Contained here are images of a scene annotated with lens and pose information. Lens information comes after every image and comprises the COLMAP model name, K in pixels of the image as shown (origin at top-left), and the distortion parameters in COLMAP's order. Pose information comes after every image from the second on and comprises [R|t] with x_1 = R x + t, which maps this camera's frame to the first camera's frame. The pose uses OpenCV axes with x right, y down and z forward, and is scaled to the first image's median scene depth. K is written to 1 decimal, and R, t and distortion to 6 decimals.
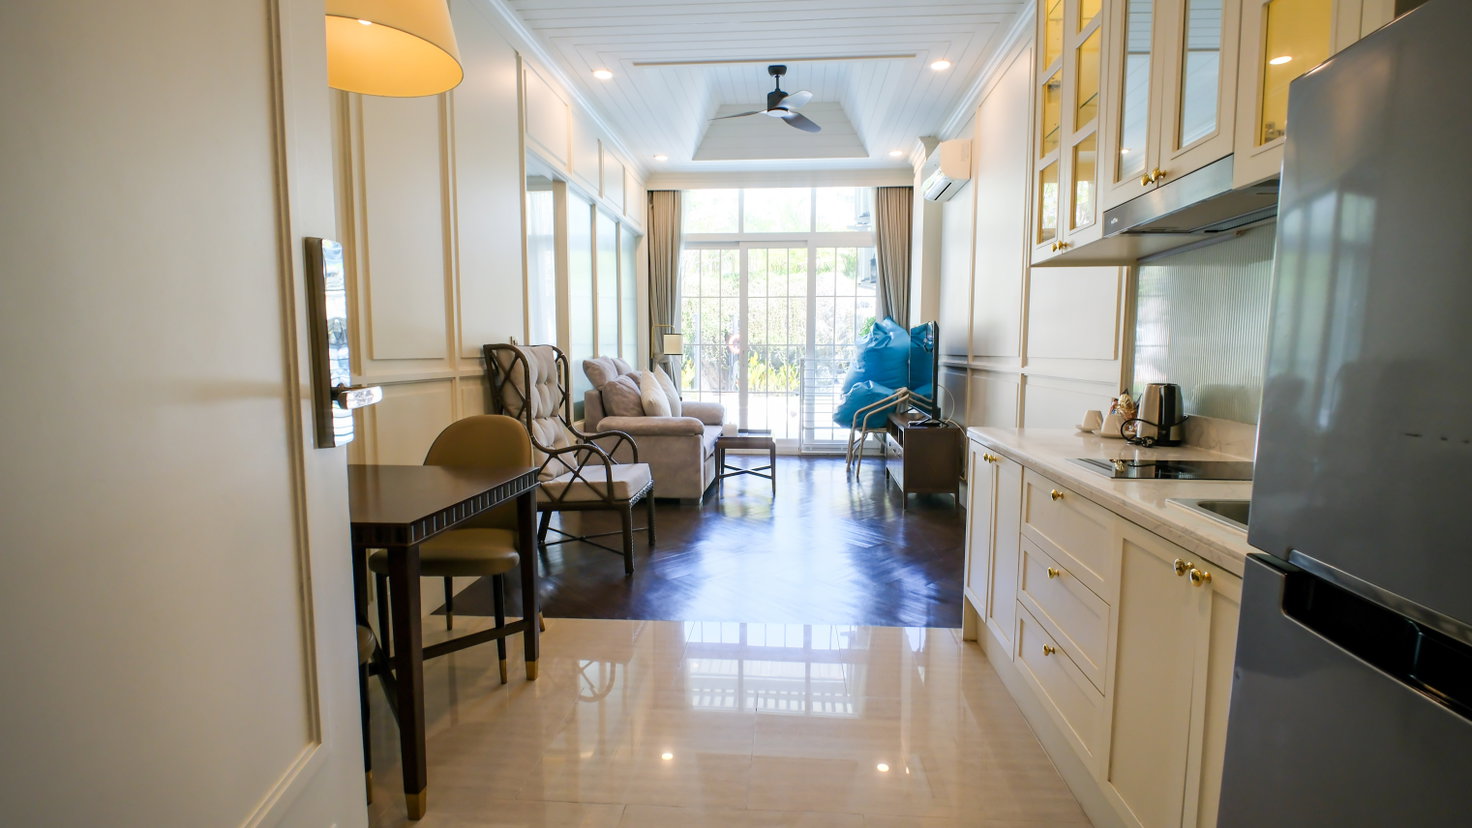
lens RADIAL K [[689.8, 0, 736.0], [0, 689.8, 414.0], [0, 0, 1]] dist [-0.002323, 0.000380]
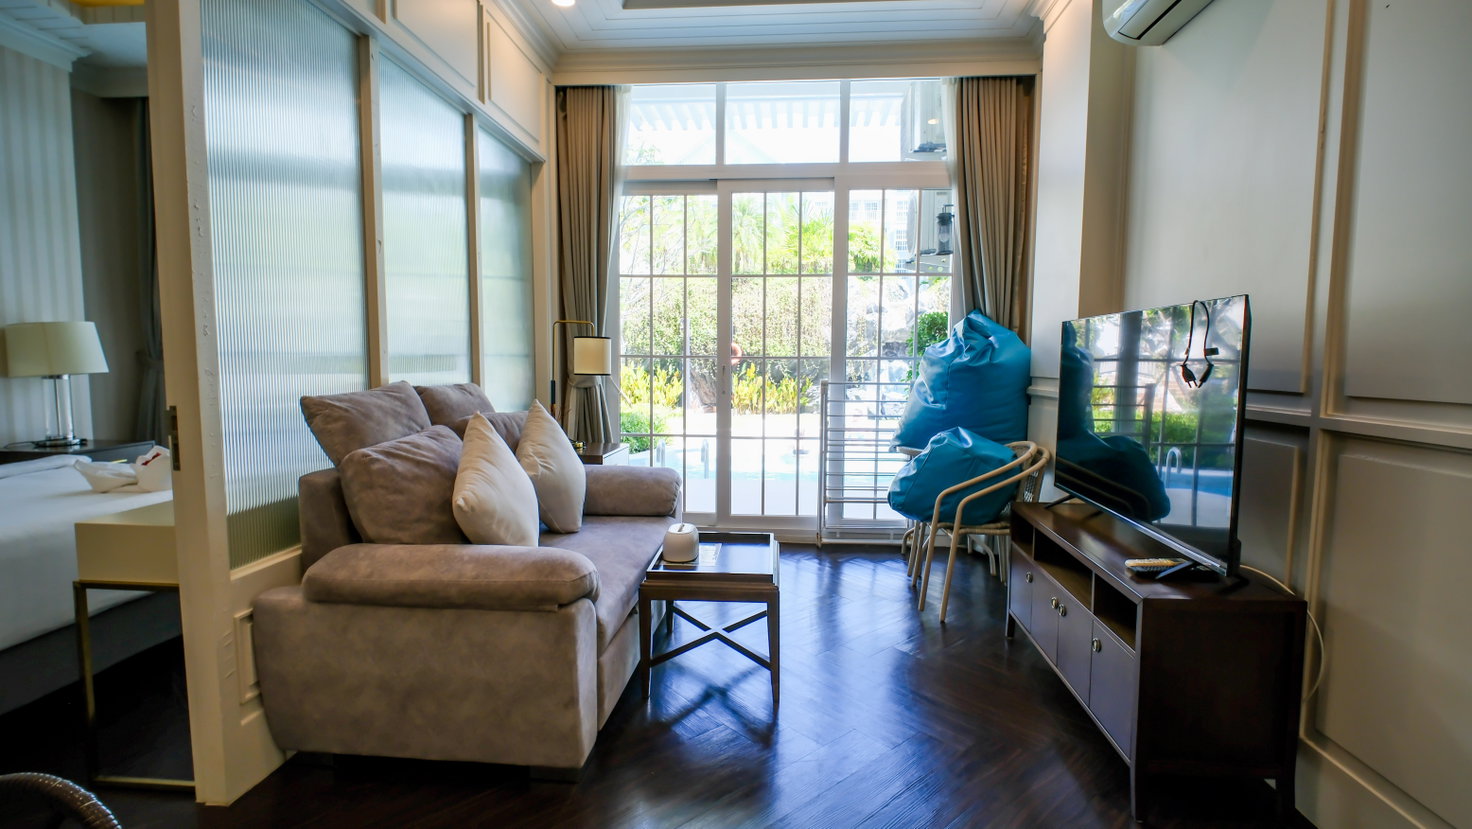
lens RADIAL K [[689.8, 0, 736.0], [0, 689.8, 414.5], [0, 0, 1]] dist [-0.002323, 0.000380]
pose [[0.999980, 0.006107, 0.001700, 0.021453], [-0.006085, 0.999901, -0.012725, -0.045441], [-0.001777, 0.012715, 0.999918, 0.427995]]
